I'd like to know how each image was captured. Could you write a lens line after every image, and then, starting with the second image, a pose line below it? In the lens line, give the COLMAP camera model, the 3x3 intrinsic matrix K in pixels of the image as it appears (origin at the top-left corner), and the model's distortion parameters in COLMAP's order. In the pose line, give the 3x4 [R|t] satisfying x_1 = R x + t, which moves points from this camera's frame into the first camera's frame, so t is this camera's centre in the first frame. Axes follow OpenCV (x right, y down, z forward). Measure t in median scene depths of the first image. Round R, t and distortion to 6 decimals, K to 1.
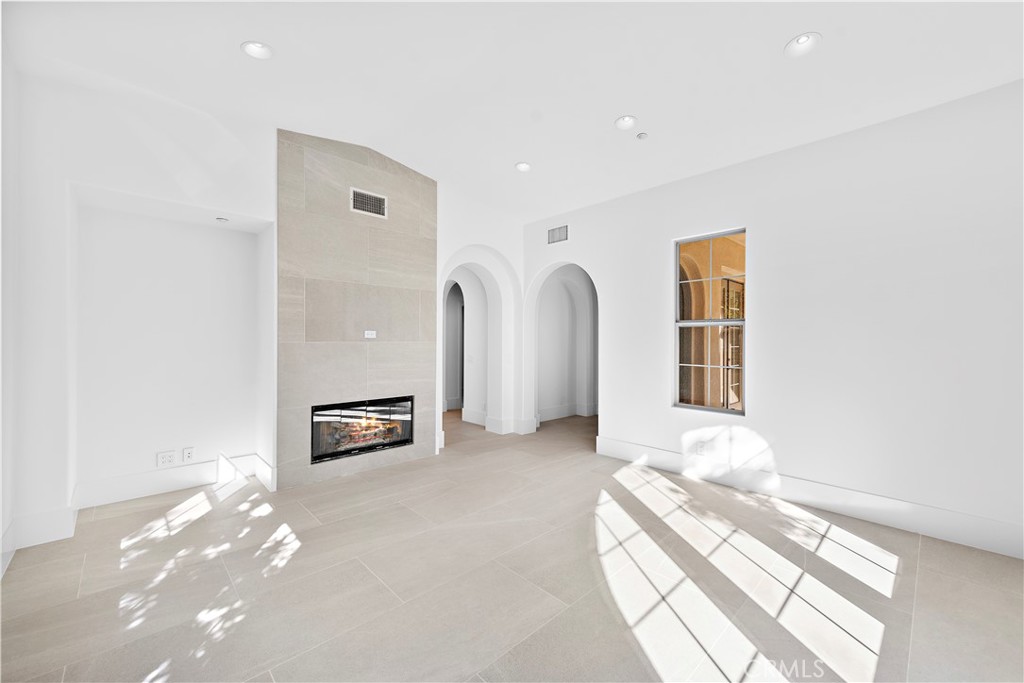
lens RADIAL K [[400.3, 0, 511.3], [0, 400.3, 340.2], [0, 0, 1]] dist [0.012534, -0.000034]
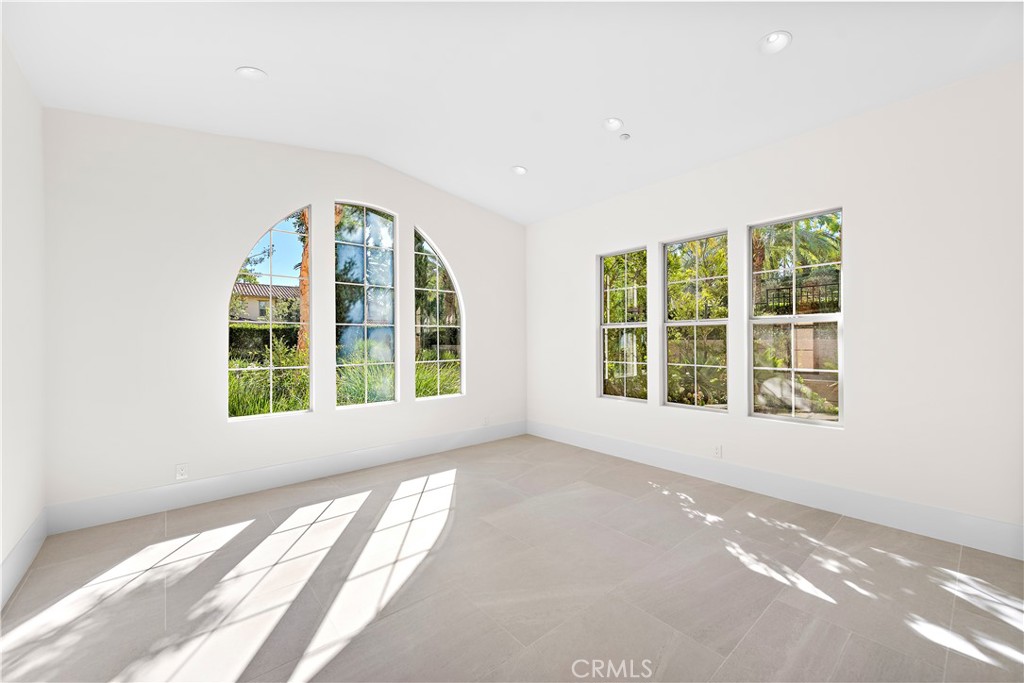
lens RADIAL K [[400.3, 0, 512.4], [0, 400.3, 340.0], [0, 0, 1]] dist [0.012534, -0.000034]
pose [[-0.998613, 0.001738, 0.052625, -0.044621], [0.001830, 0.999997, 0.001698, -0.002772], [-0.052622, 0.001792, -0.998613, 1.896537]]
